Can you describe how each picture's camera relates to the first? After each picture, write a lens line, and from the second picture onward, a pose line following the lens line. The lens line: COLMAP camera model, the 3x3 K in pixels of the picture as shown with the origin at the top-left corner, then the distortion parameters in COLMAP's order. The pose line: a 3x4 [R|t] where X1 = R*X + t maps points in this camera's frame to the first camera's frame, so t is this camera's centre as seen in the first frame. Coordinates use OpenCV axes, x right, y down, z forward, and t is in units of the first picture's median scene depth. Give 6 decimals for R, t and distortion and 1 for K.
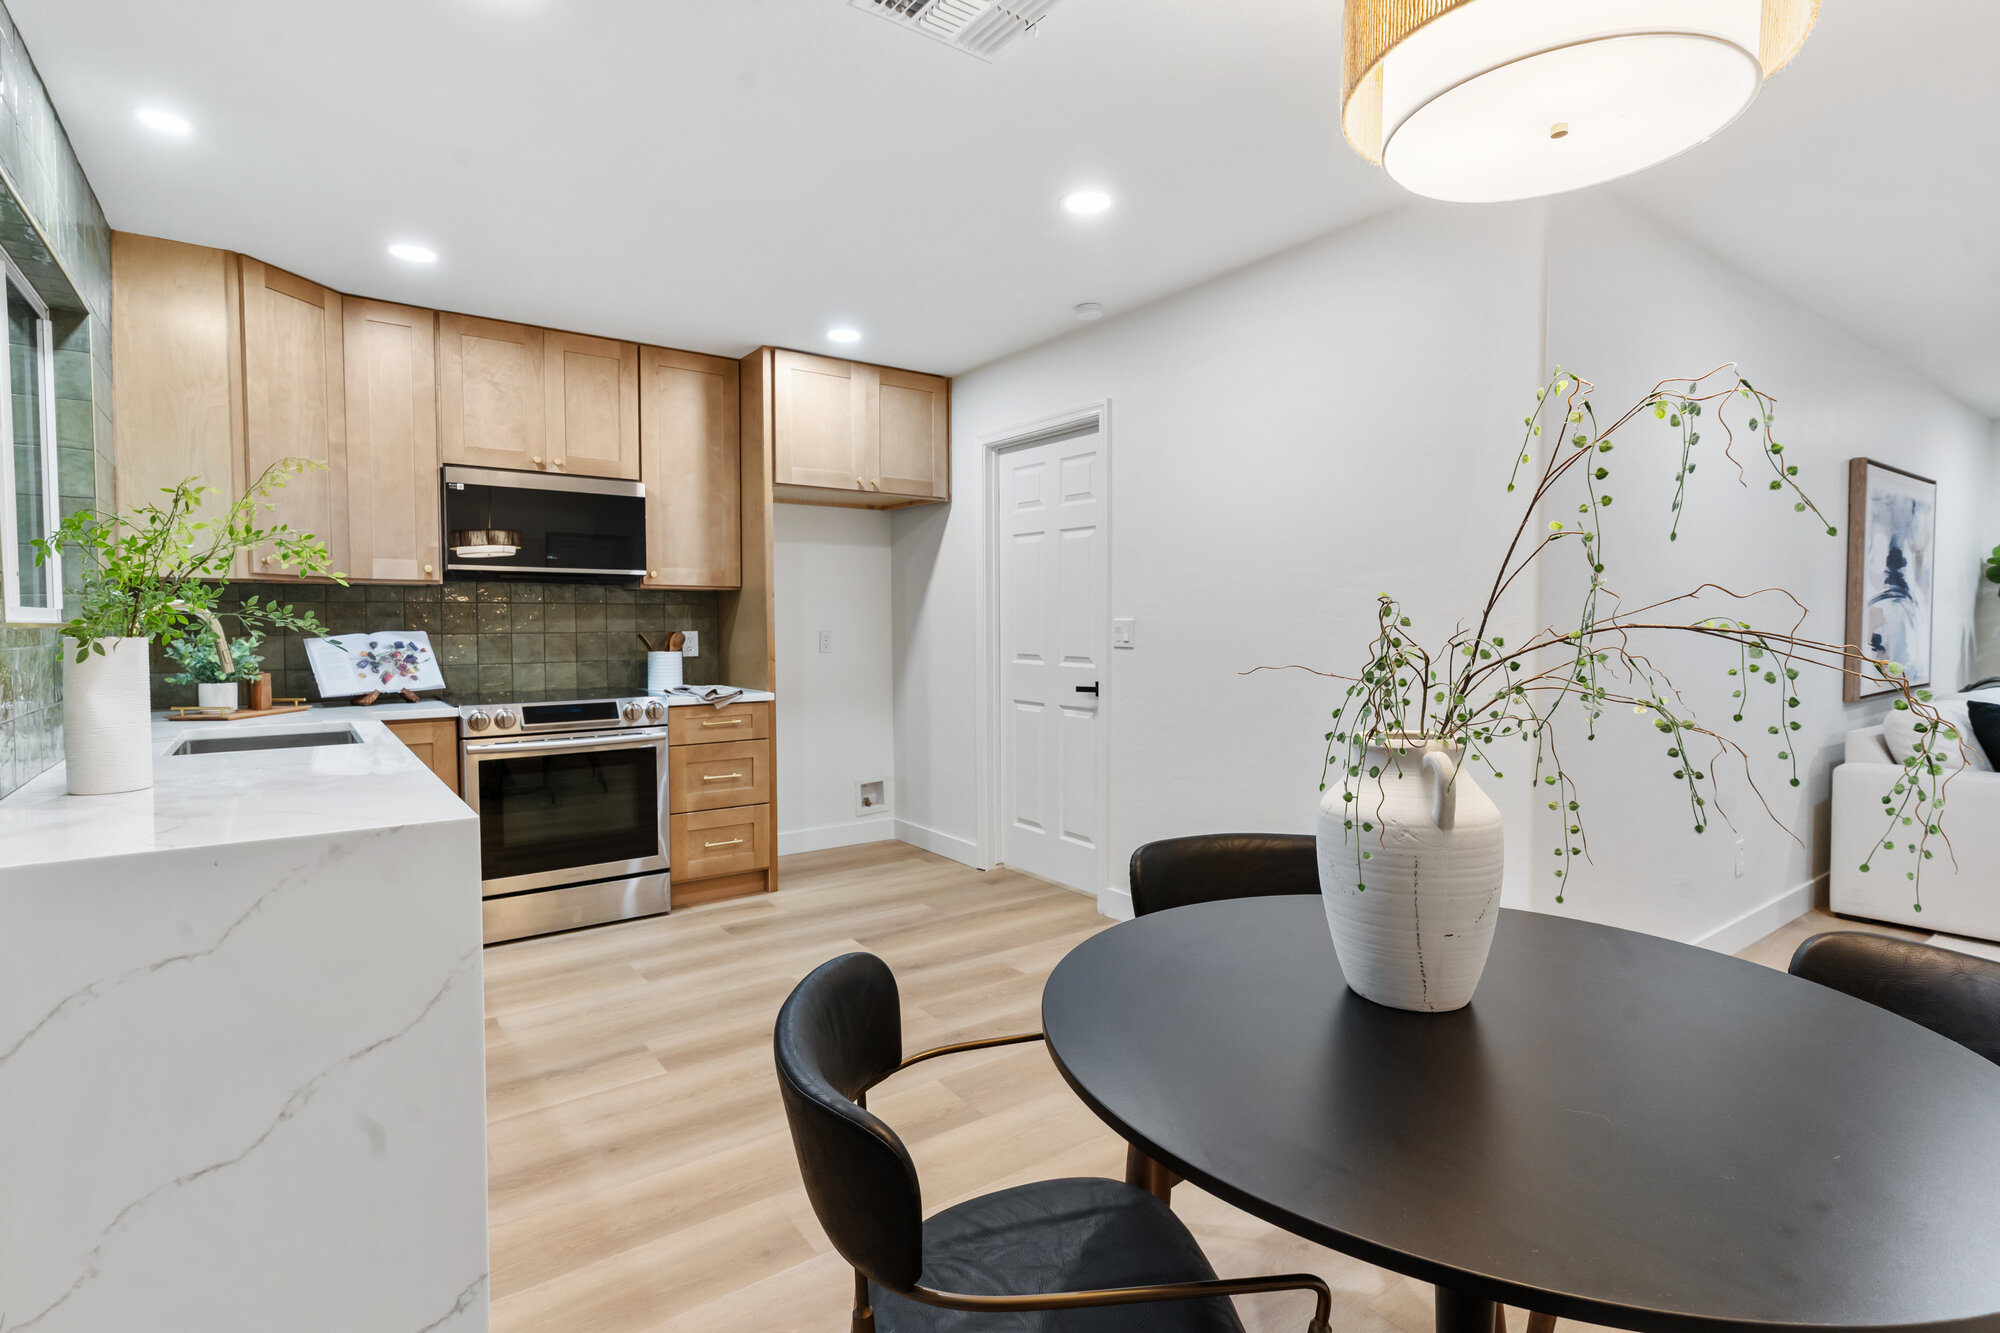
lens RADIAL K [[960.5, 0, 1000.6], [0, 960.5, 661.7], [0, 0, 1]] dist [0.000582, -0.000140]
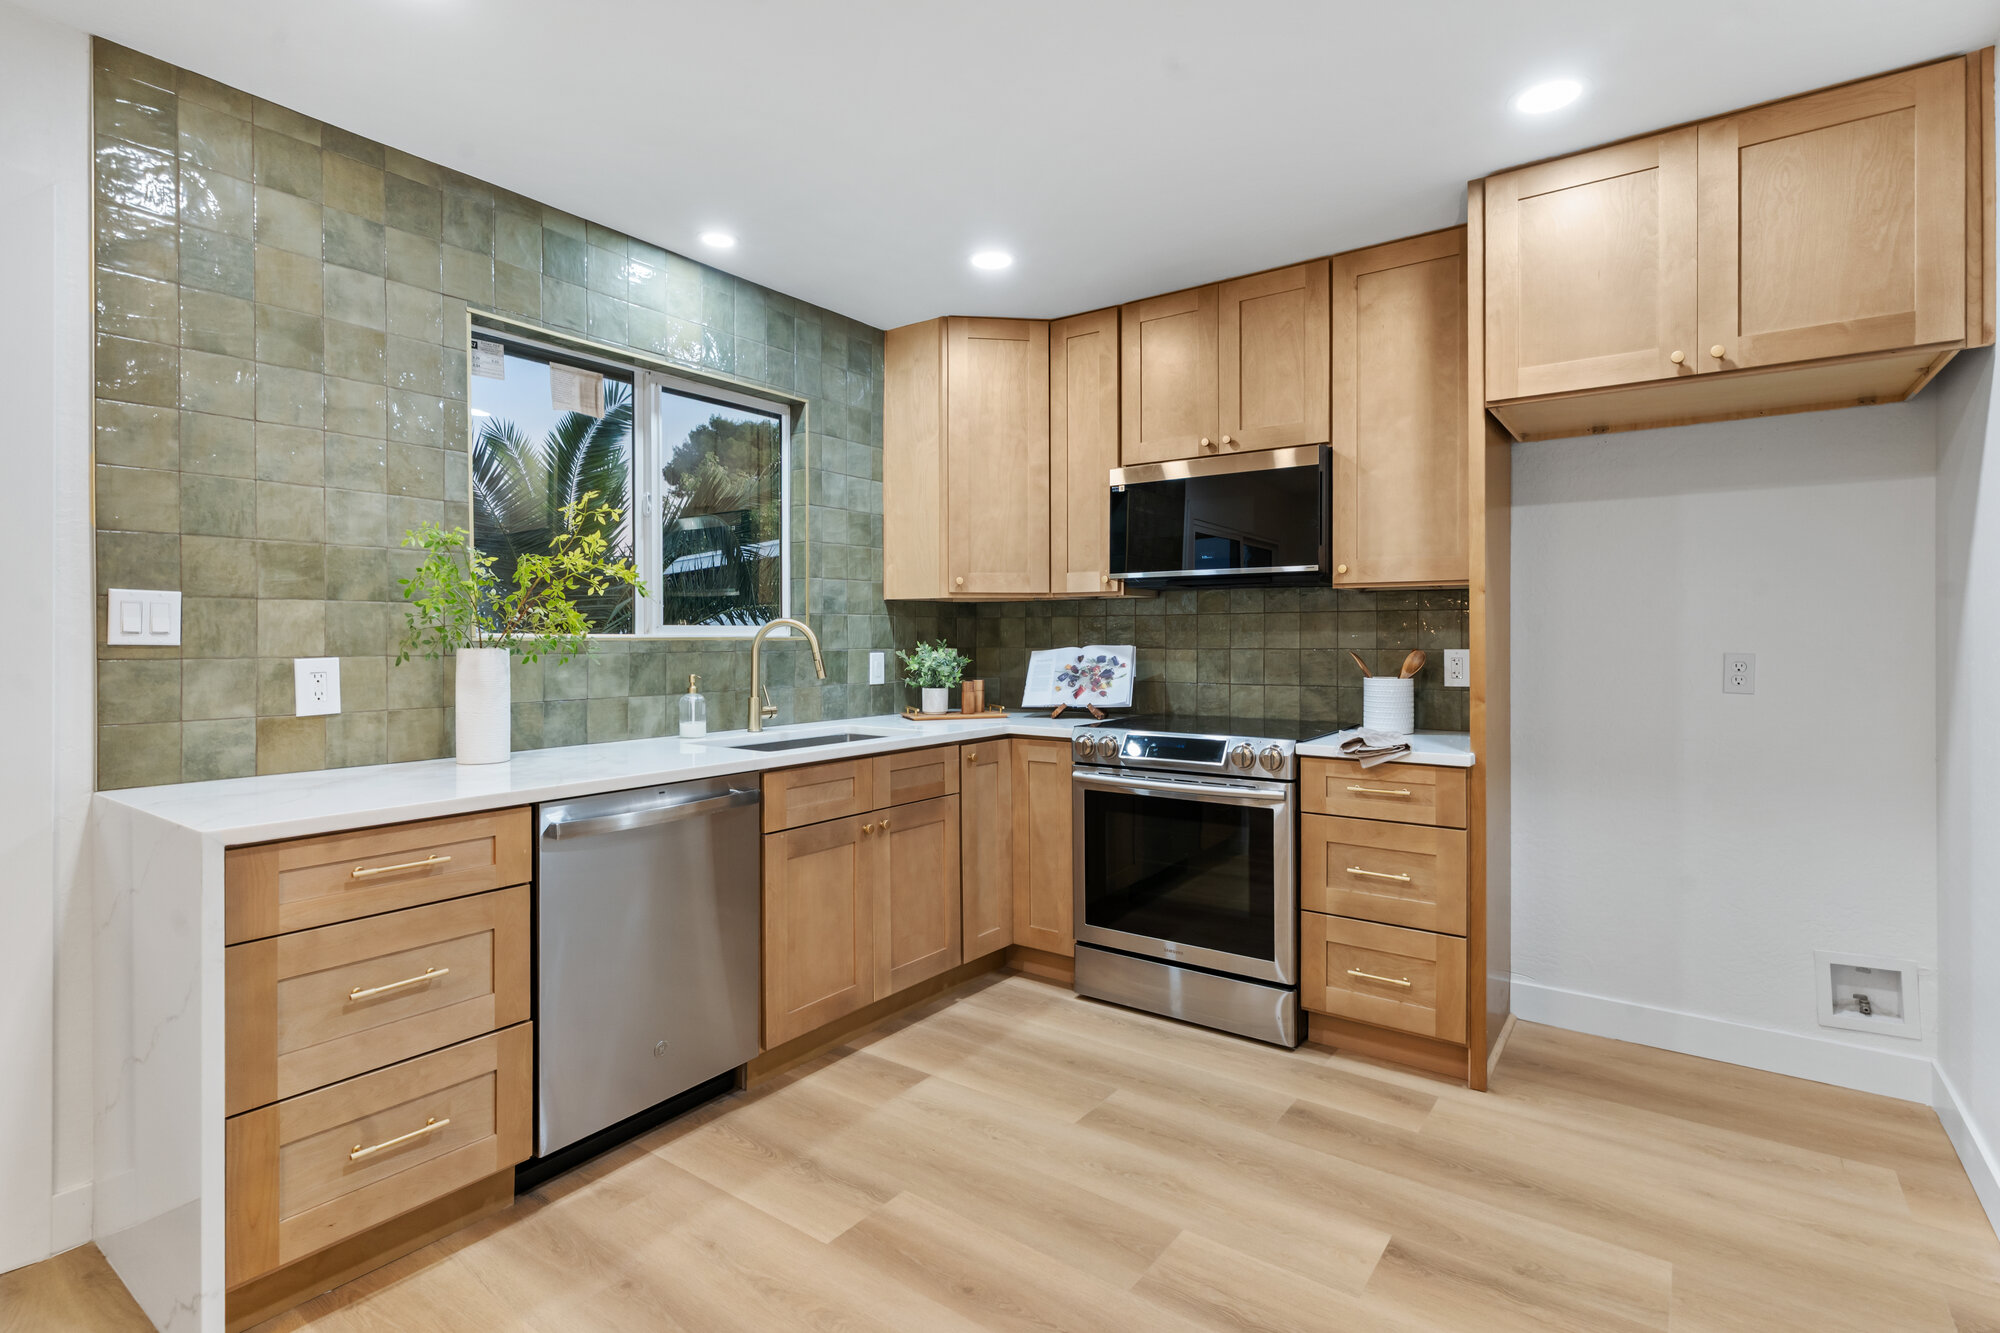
lens RADIAL K [[960.5, 0, 999.0], [0, 960.5, 638.5], [0, 0, 1]] dist [0.000582, -0.000140]
pose [[0.302293, 0.002569, -0.953212, 0.265516], [-0.038194, 0.999226, -0.009419, -0.024573], [0.952450, 0.039254, 0.302157, 0.588571]]
